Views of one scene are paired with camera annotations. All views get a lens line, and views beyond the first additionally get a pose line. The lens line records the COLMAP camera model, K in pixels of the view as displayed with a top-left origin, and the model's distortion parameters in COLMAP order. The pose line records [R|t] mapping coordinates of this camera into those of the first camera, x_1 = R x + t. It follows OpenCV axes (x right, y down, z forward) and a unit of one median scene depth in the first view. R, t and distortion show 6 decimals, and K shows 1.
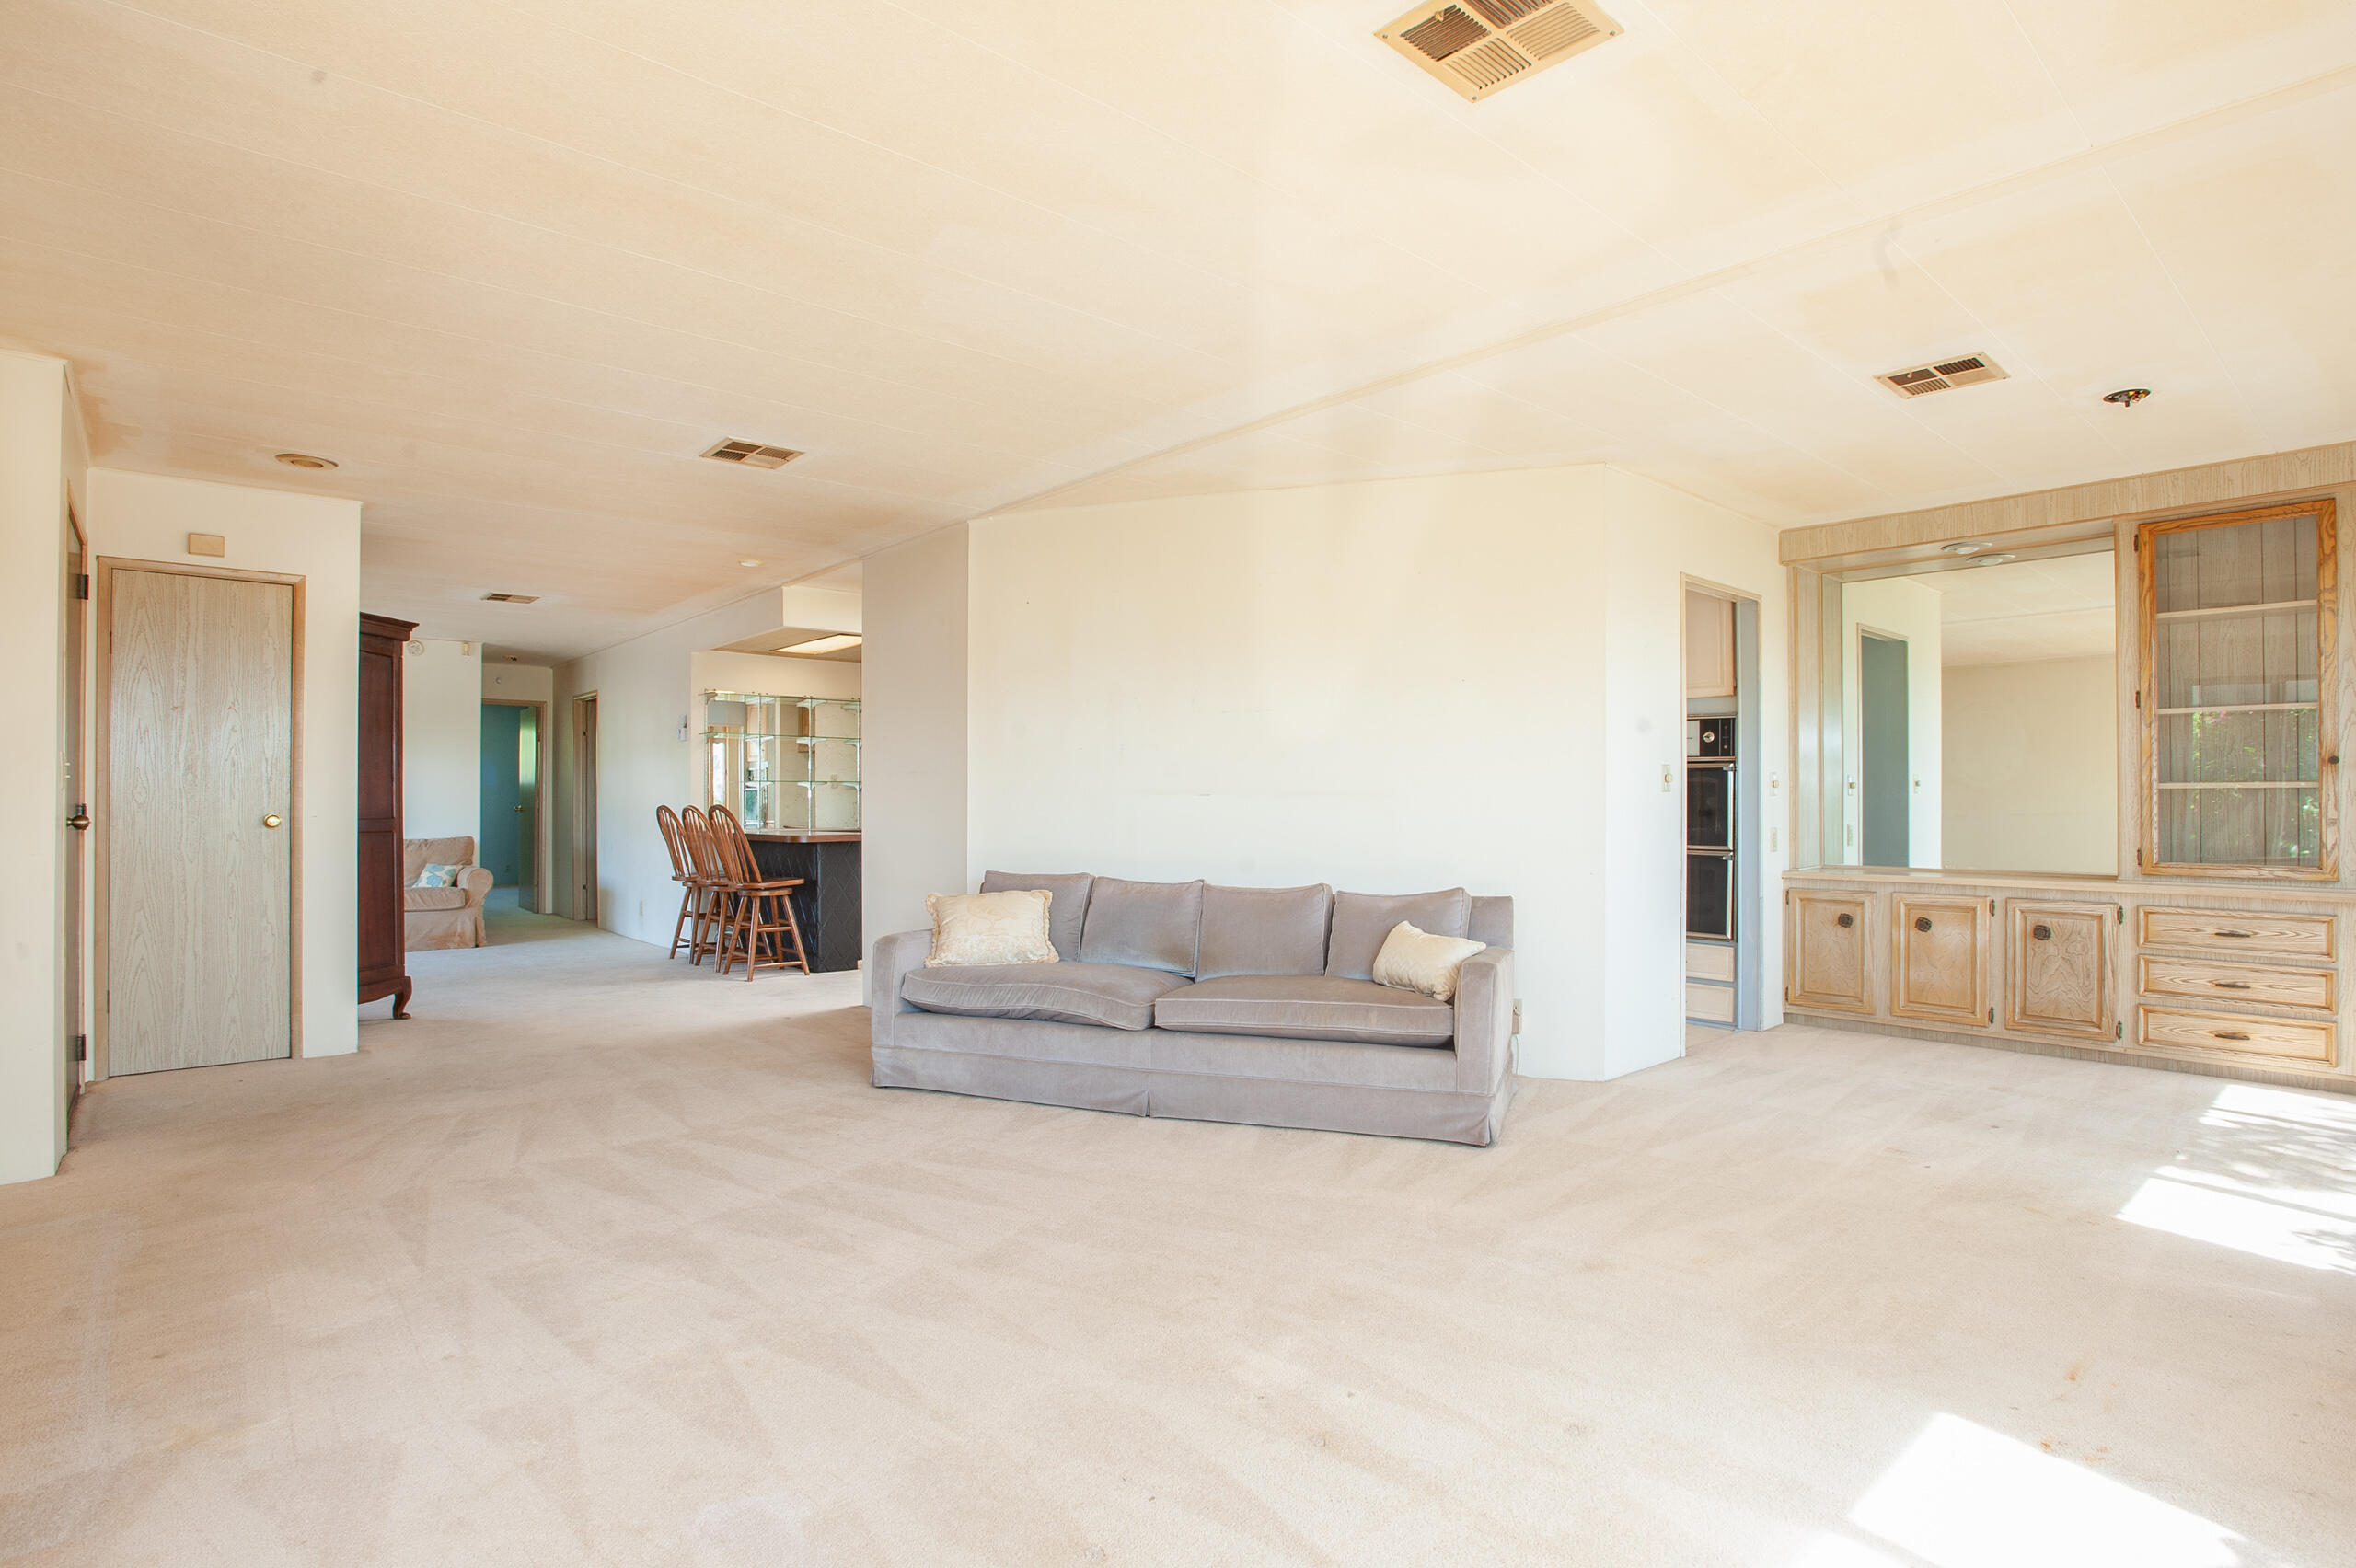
lens RADIAL K [[1183.7, 0, 1122.4], [0, 1183.7, 785.7], [0, 0, 1]] dist [-0.050986, 0.017019]
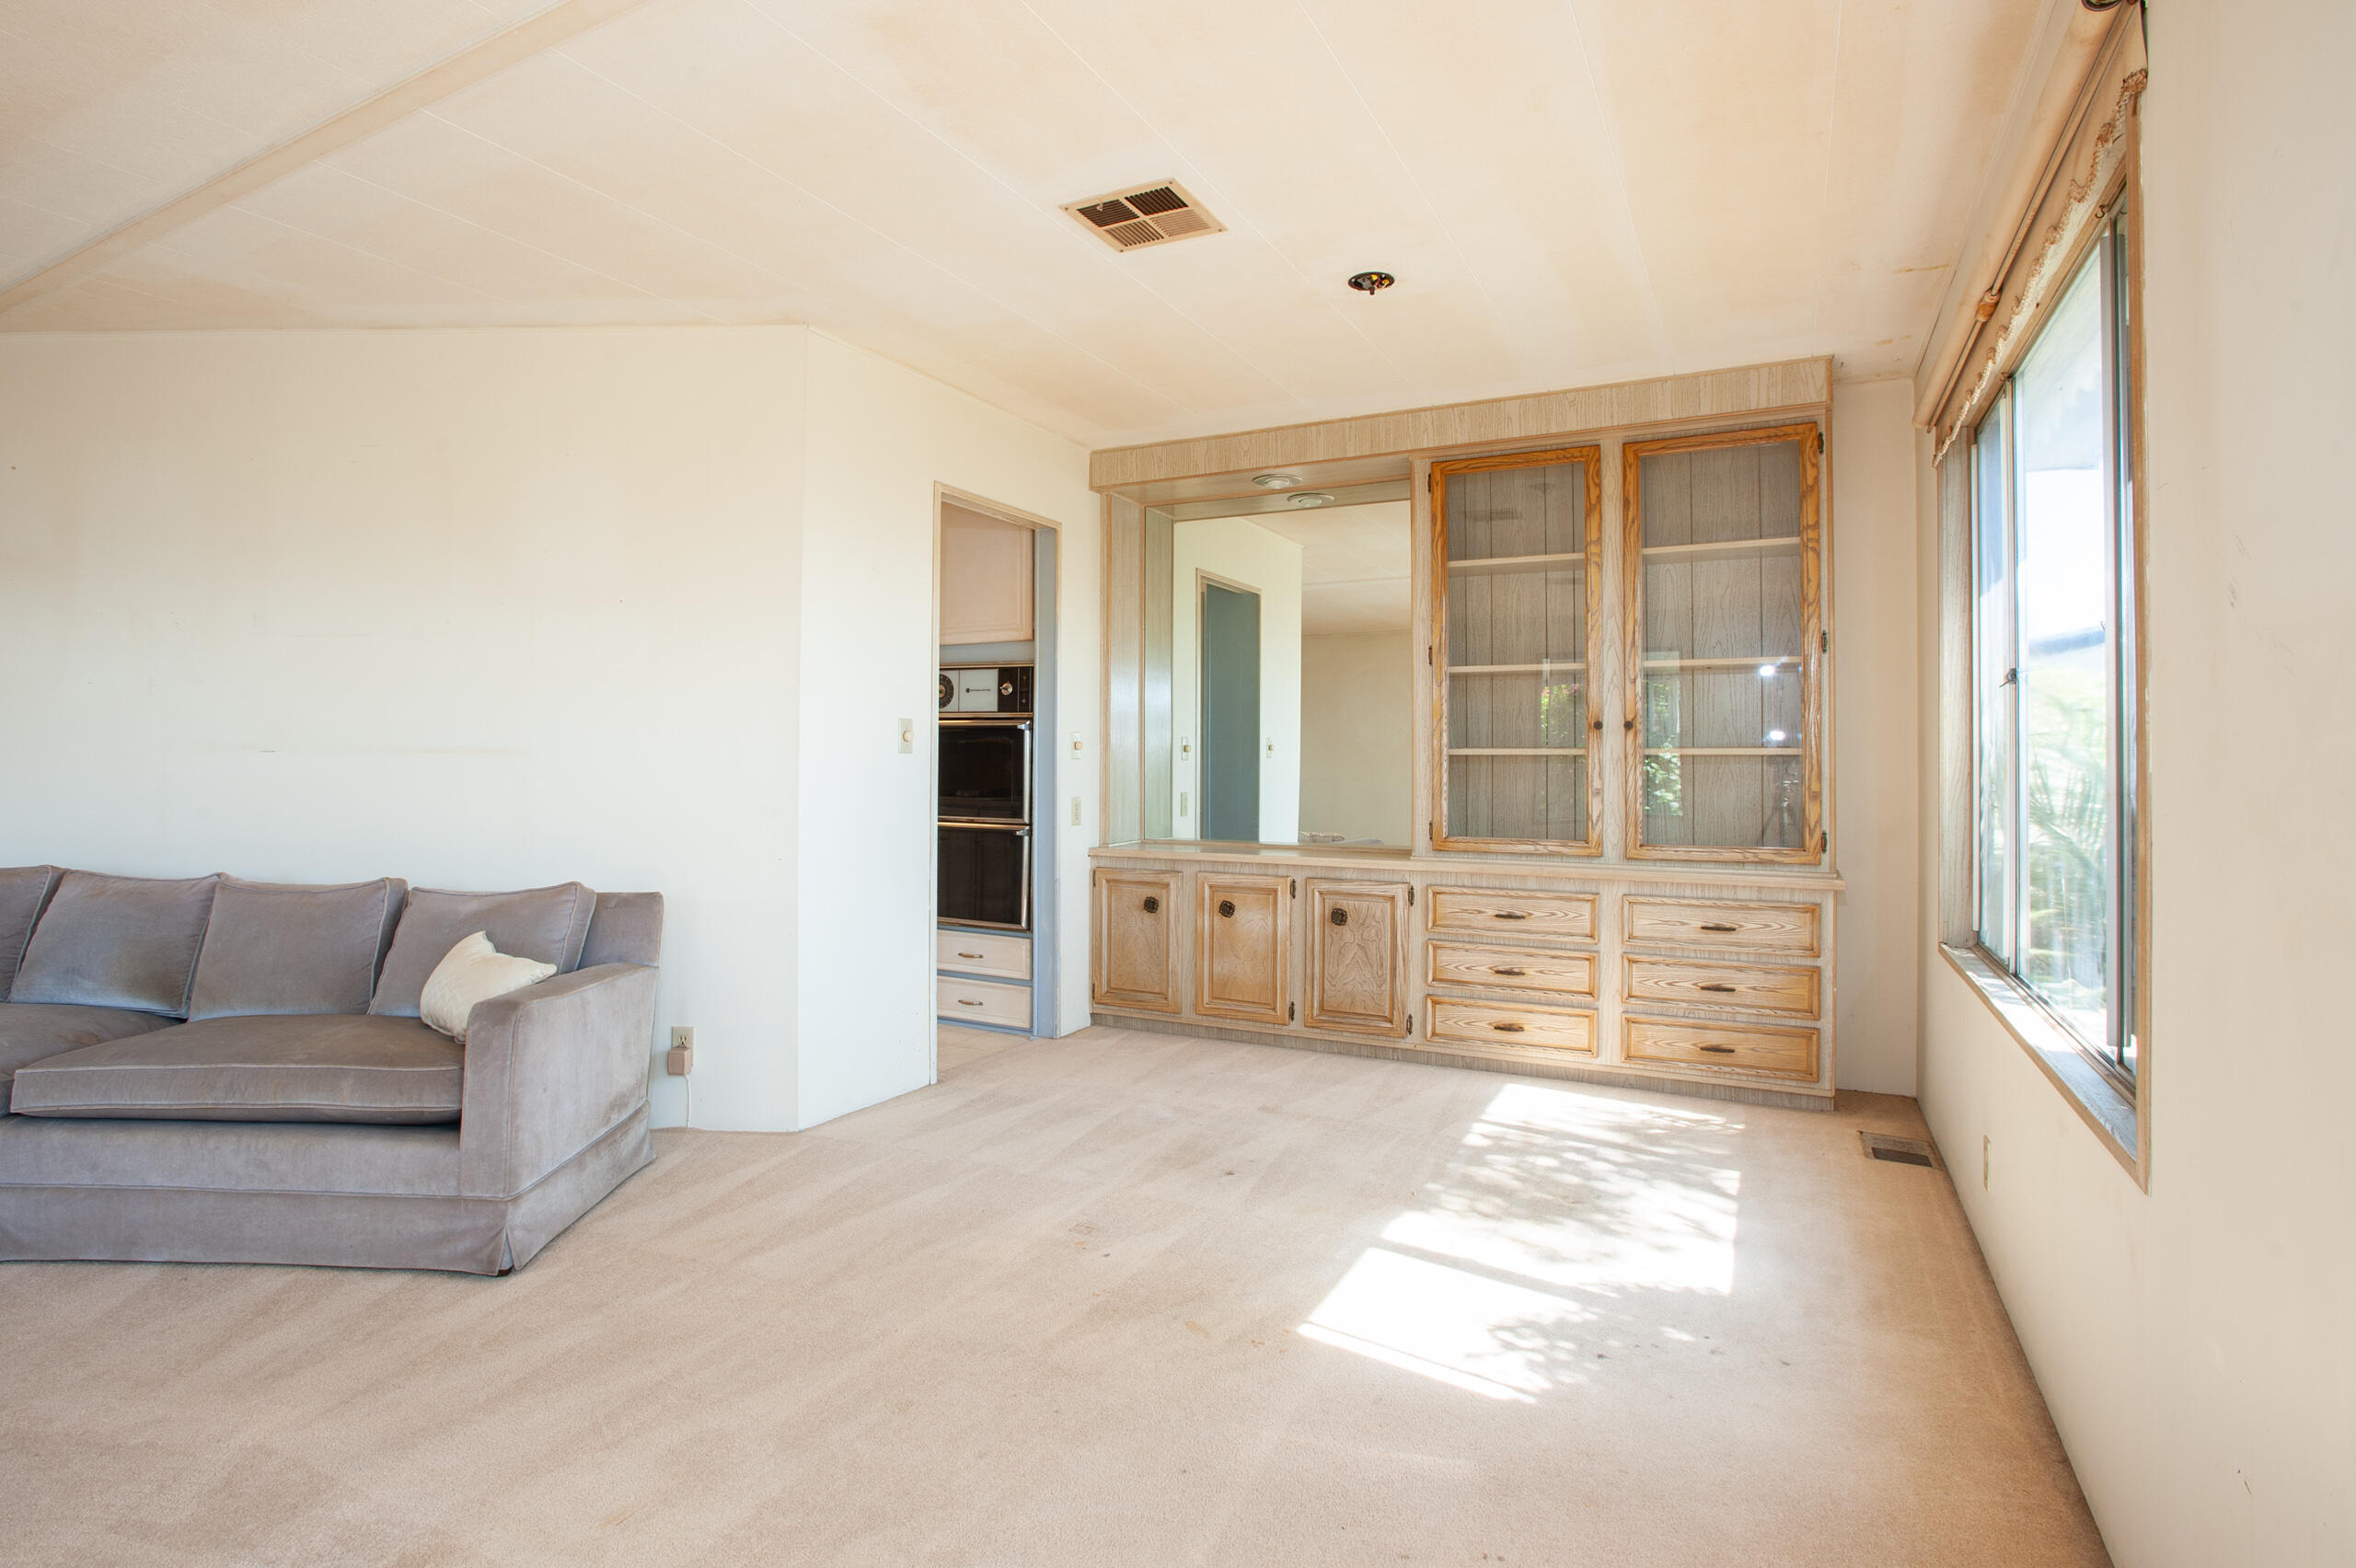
lens RADIAL K [[1183.7, 0, 1054.8], [0, 1183.7, 726.1], [0, 0, 1]] dist [-0.050986, 0.017019]
pose [[0.951766, 0.016958, 0.306355, 0.329987], [-0.011321, 0.999733, -0.020166, 0.002315], [-0.306615, 0.015725, 0.951704, 0.217153]]
